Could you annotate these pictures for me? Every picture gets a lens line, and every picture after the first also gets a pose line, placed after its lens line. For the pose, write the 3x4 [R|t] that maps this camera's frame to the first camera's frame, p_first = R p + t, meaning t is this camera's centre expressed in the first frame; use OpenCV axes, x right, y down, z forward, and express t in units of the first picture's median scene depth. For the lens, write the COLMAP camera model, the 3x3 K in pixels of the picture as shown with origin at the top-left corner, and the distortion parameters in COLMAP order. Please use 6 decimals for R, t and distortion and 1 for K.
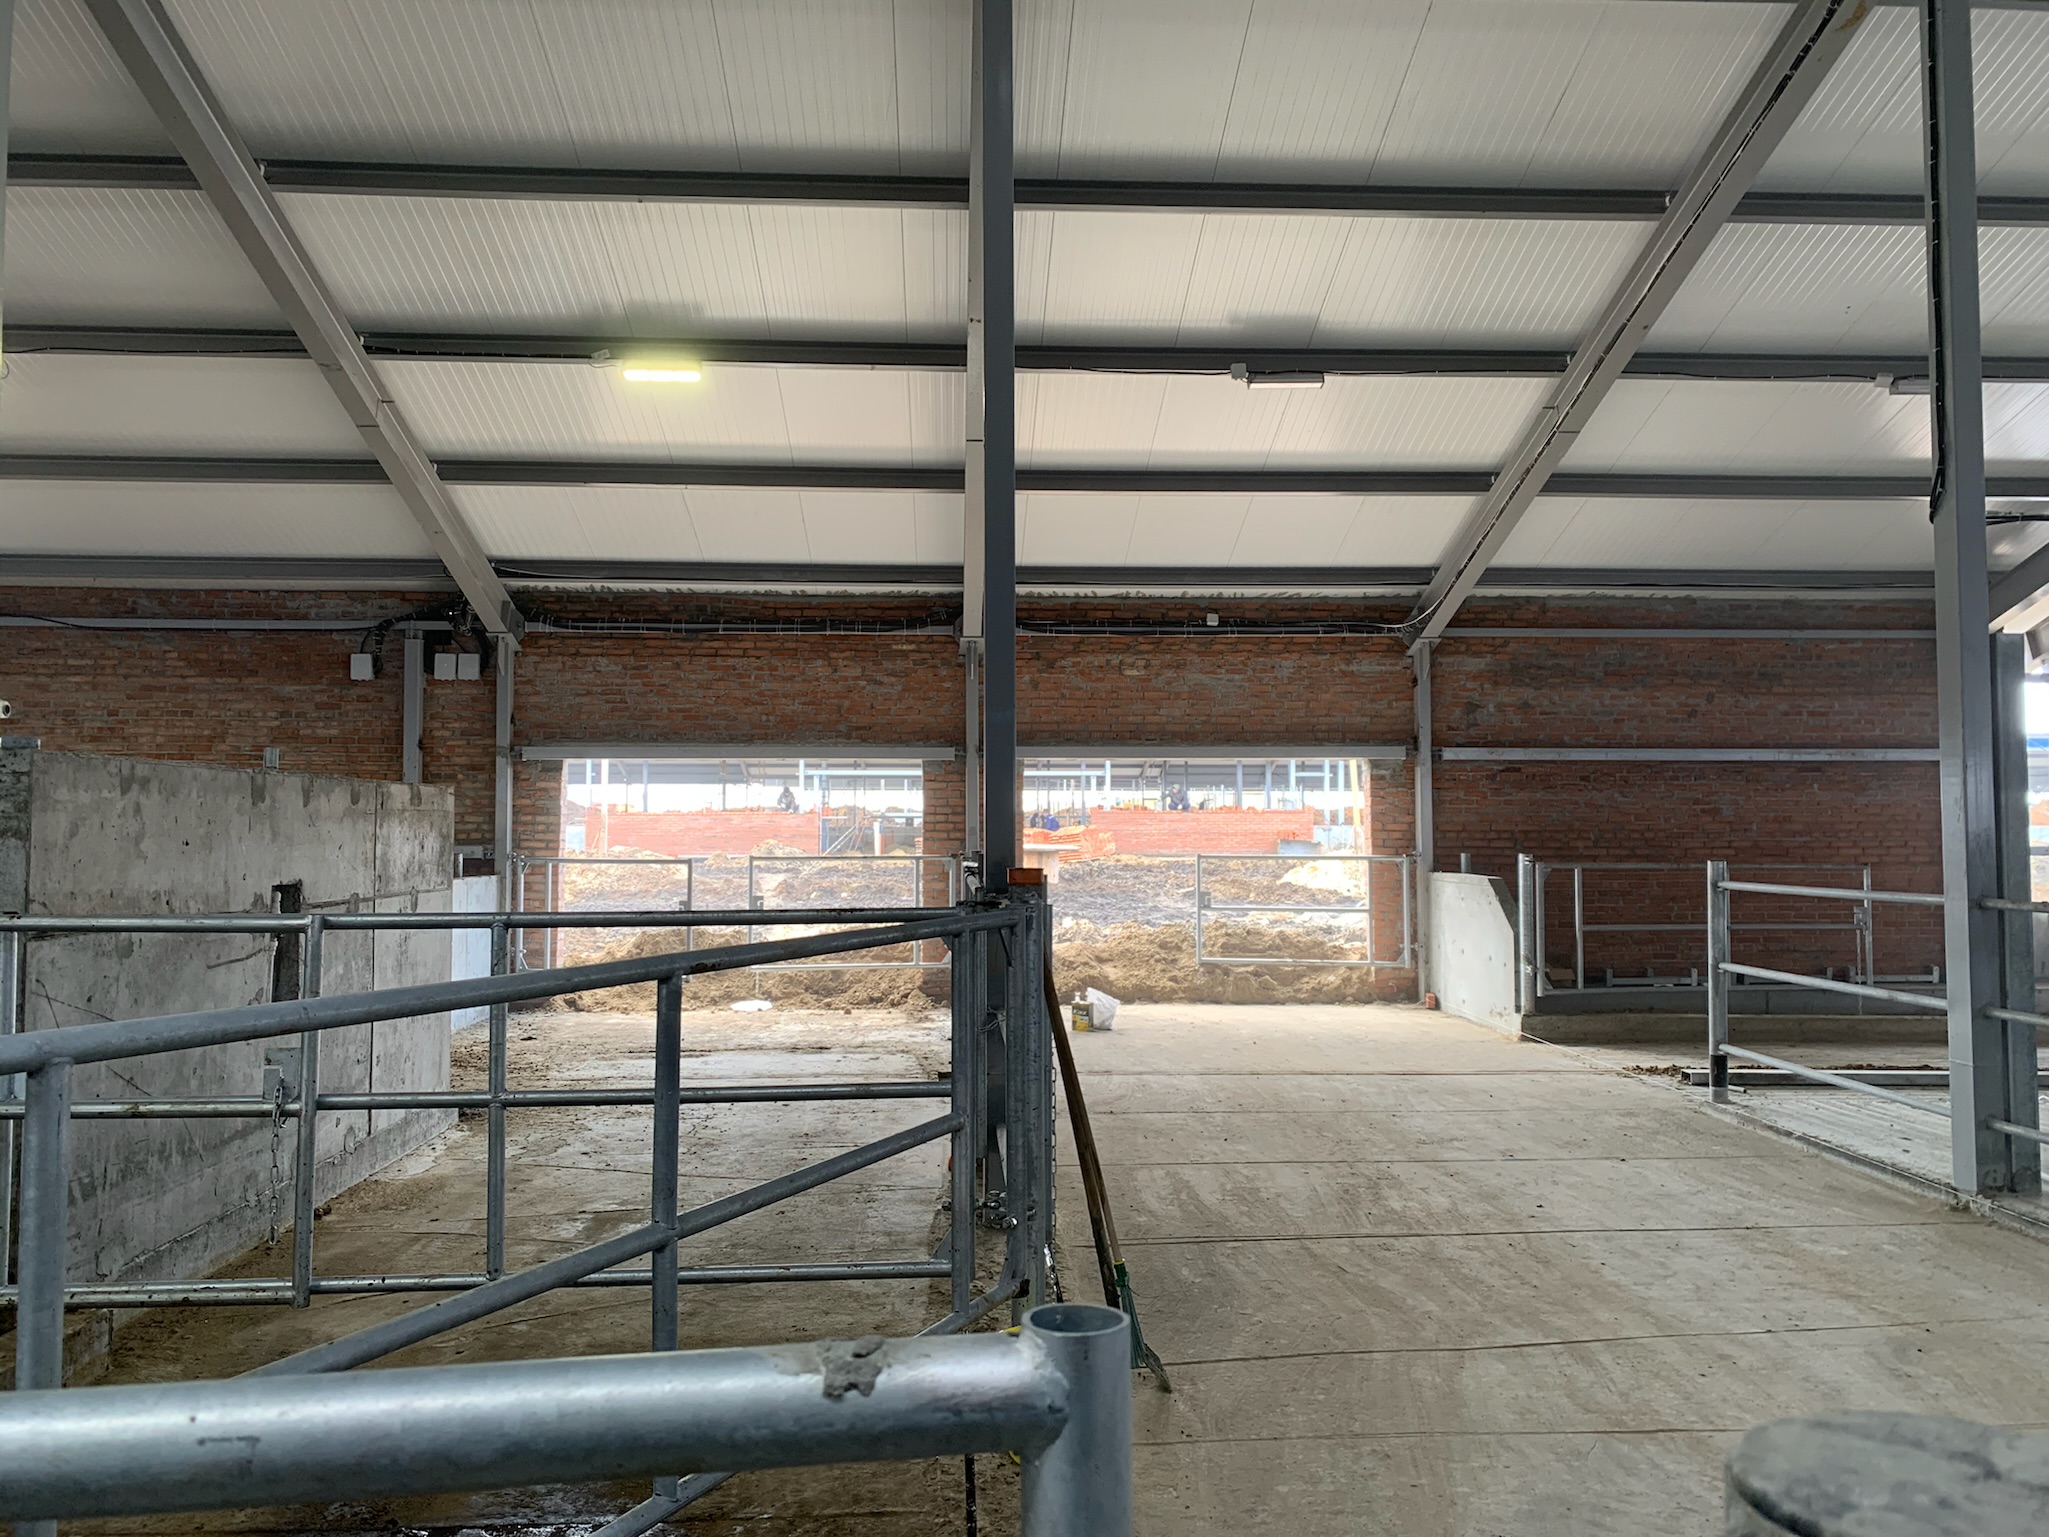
lens RADIAL K [[1553.5, 0, 1031.8], [0, 1553.5, 774.2], [0, 0, 1]] dist [0.028024, -0.019943]
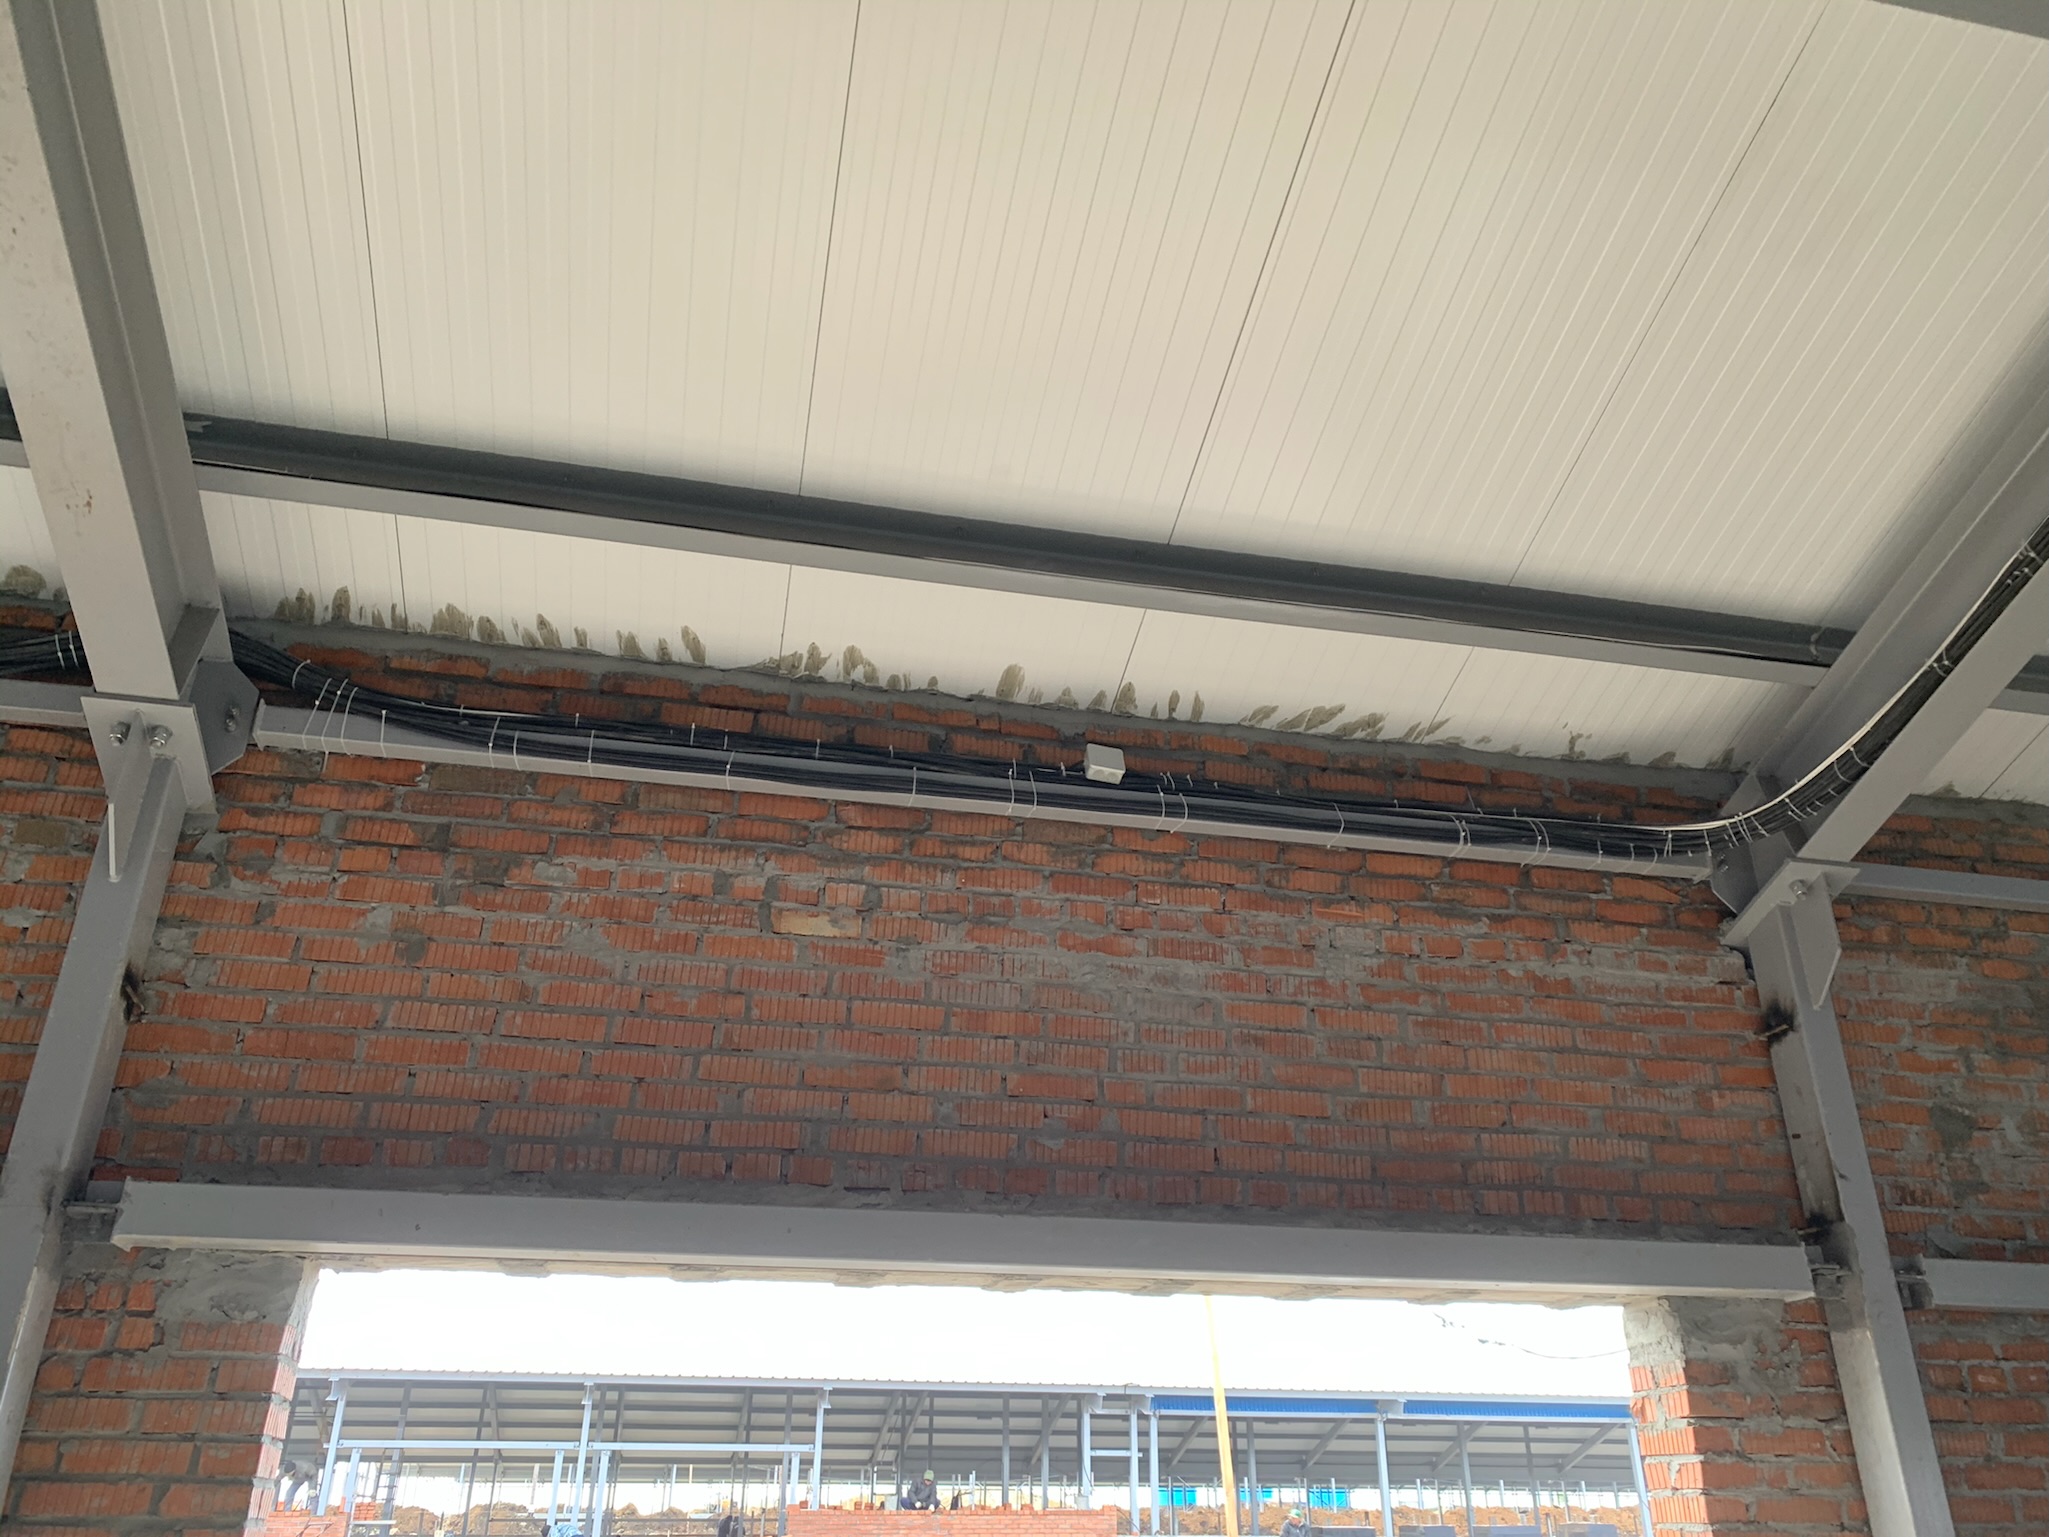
lens RADIAL K [[1553.5, 0, 1046.4], [0, 1553.5, 758.1], [0, 0, 1]] dist [0.028024, -0.019943]
pose [[0.986258, 0.074070, 0.147678, 0.062426], [-0.006392, 0.910306, -0.413886, 0.018158], [-0.165089, 0.407254, 0.898270, 0.734908]]
